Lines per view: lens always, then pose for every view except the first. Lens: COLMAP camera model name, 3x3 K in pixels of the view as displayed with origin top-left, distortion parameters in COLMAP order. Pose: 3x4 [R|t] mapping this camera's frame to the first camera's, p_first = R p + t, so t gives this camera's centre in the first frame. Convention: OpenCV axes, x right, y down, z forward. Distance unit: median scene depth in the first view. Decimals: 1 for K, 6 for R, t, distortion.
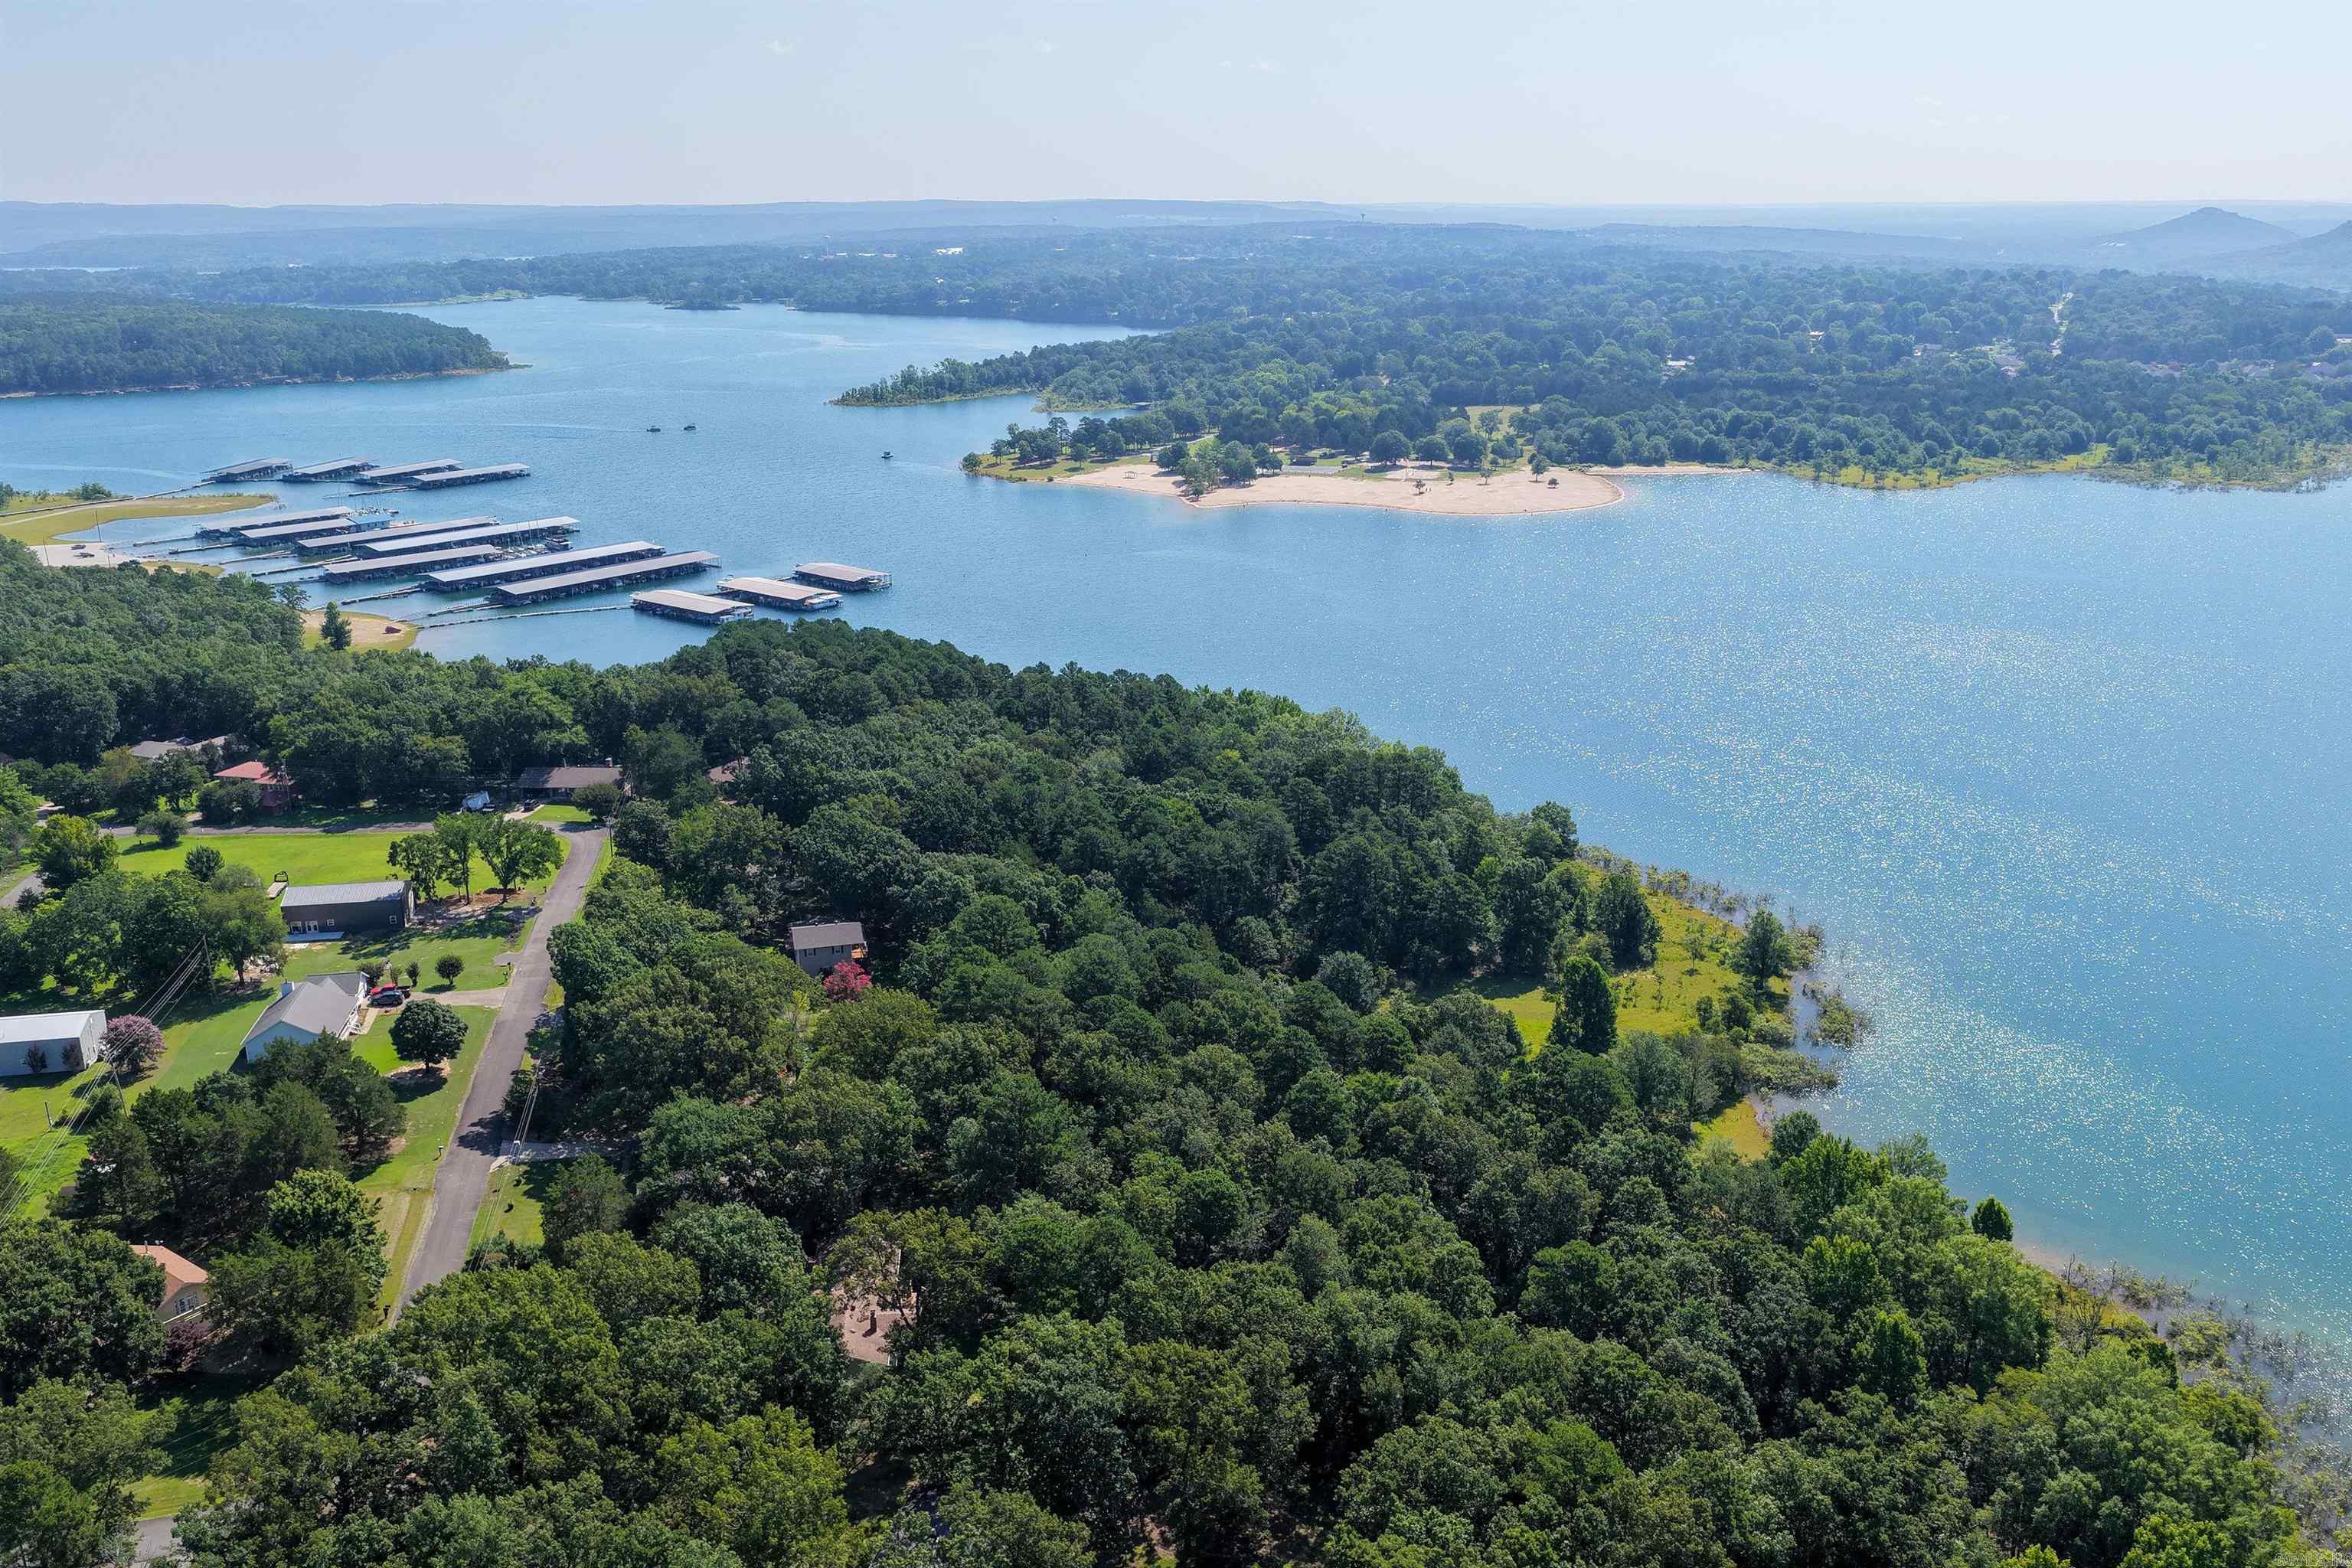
lens RADIAL K [[1945.1, 0, 1184.9], [0, 1945.1, 800.2], [0, 0, 1]] dist [-0.016641, 0.042579]
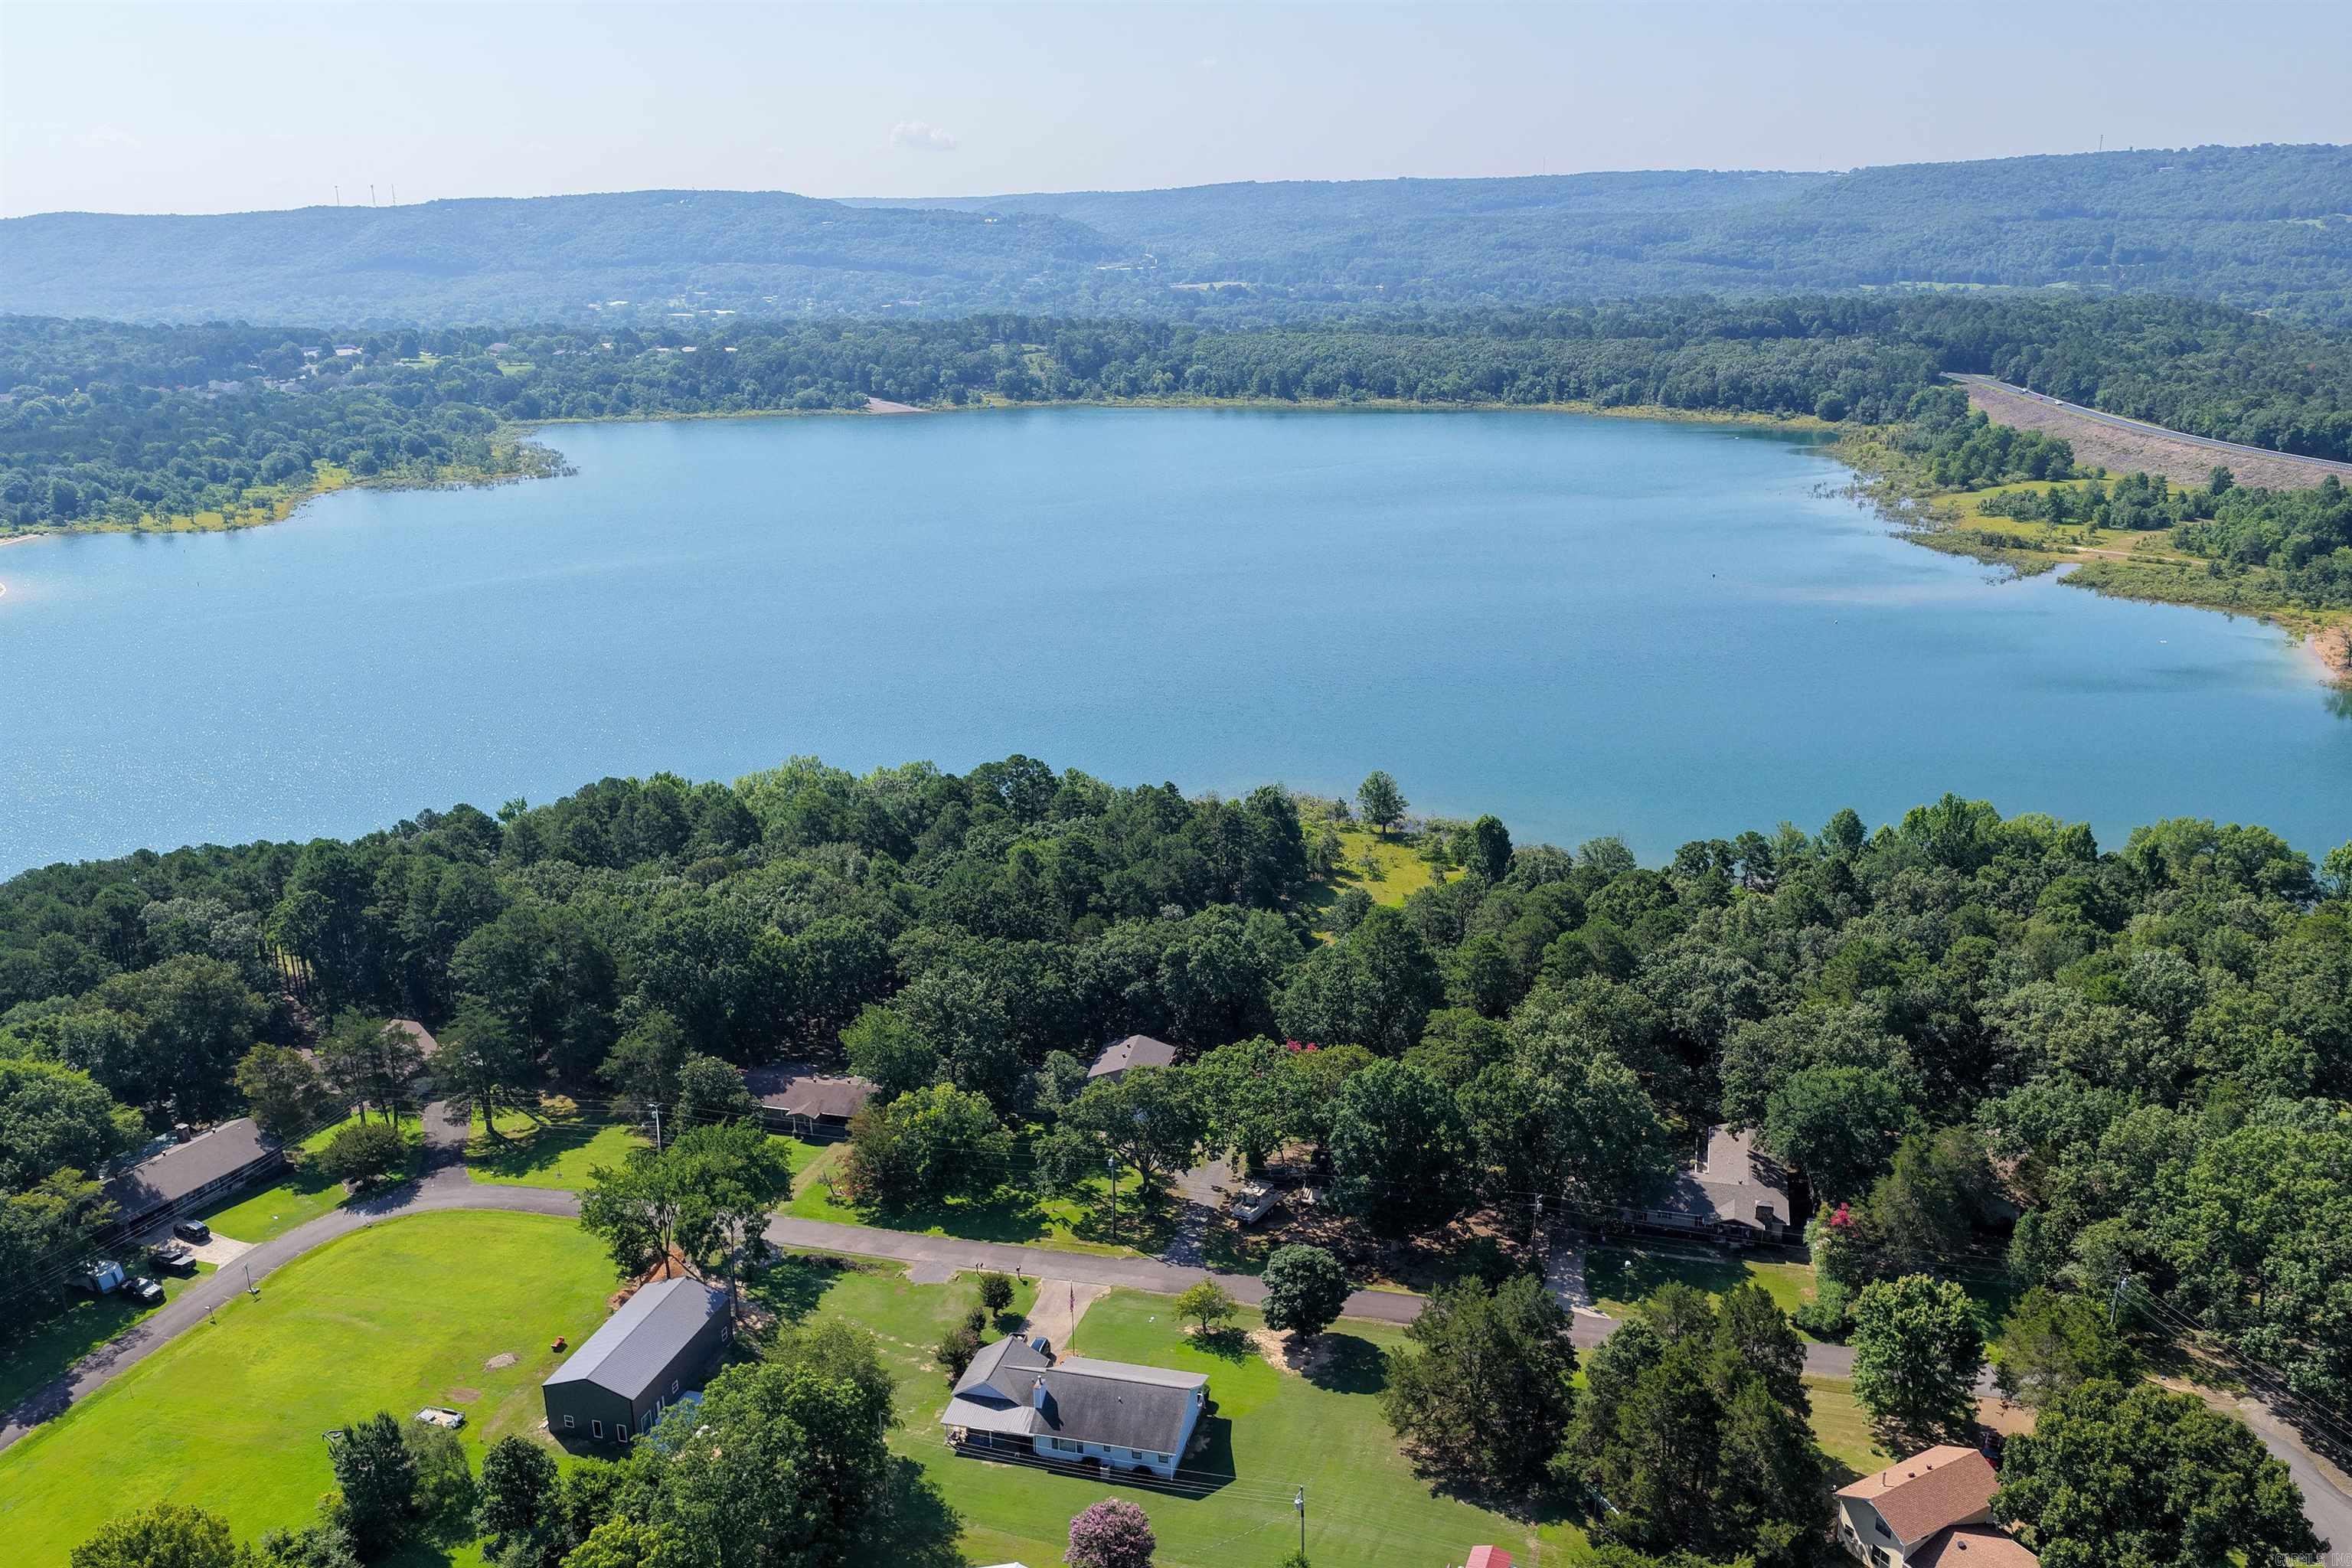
lens RADIAL K [[1945.1, 0, 1184.9], [0, 1945.1, 800.2], [0, 0, 1]] dist [-0.016641, 0.042579]
pose [[0.418799, -0.268266, 0.867548, -0.267984], [0.281446, 0.946668, 0.156867, -0.049920], [-0.863363, 0.178472, 0.471967, 0.174743]]
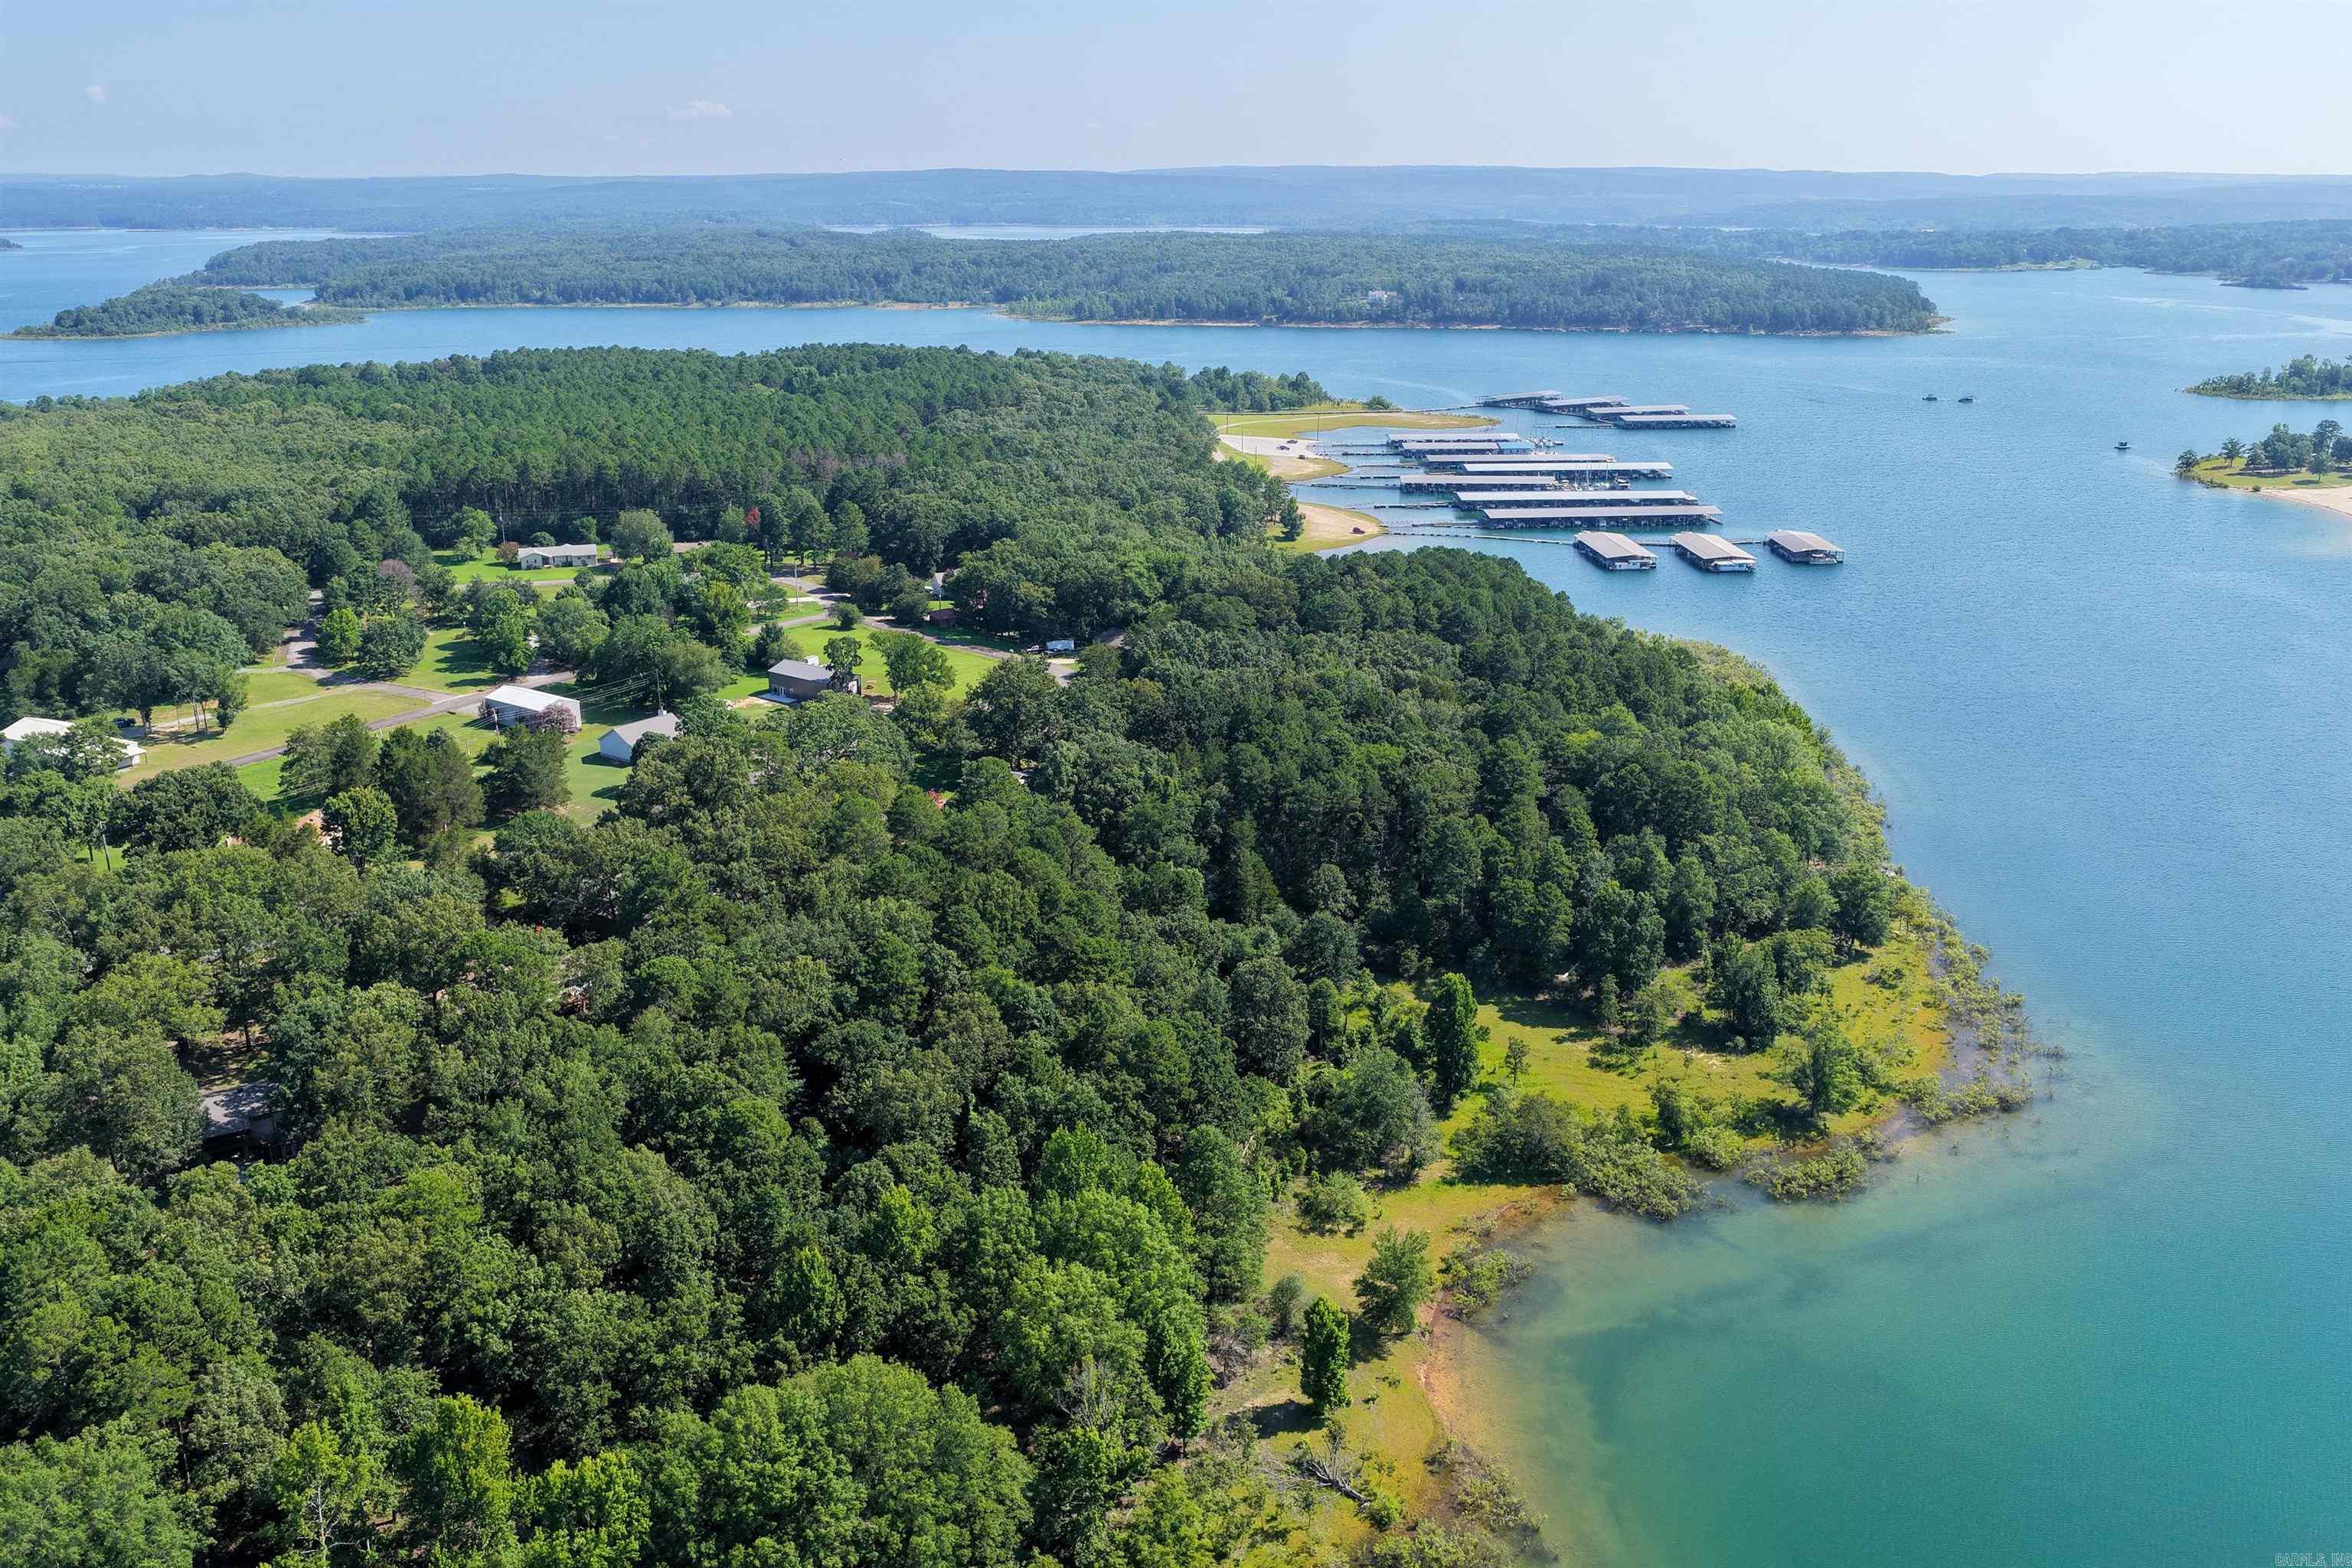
lens RADIAL K [[1945.1, 0, 1184.9], [0, 1945.1, 800.2], [0, 0, 1]] dist [-0.016641, 0.042579]
pose [[0.696682, 0.227349, -0.680401, 0.207349], [-0.217214, 0.970784, 0.101966, -0.018066], [0.683704, 0.076754, 0.725711, 0.075058]]
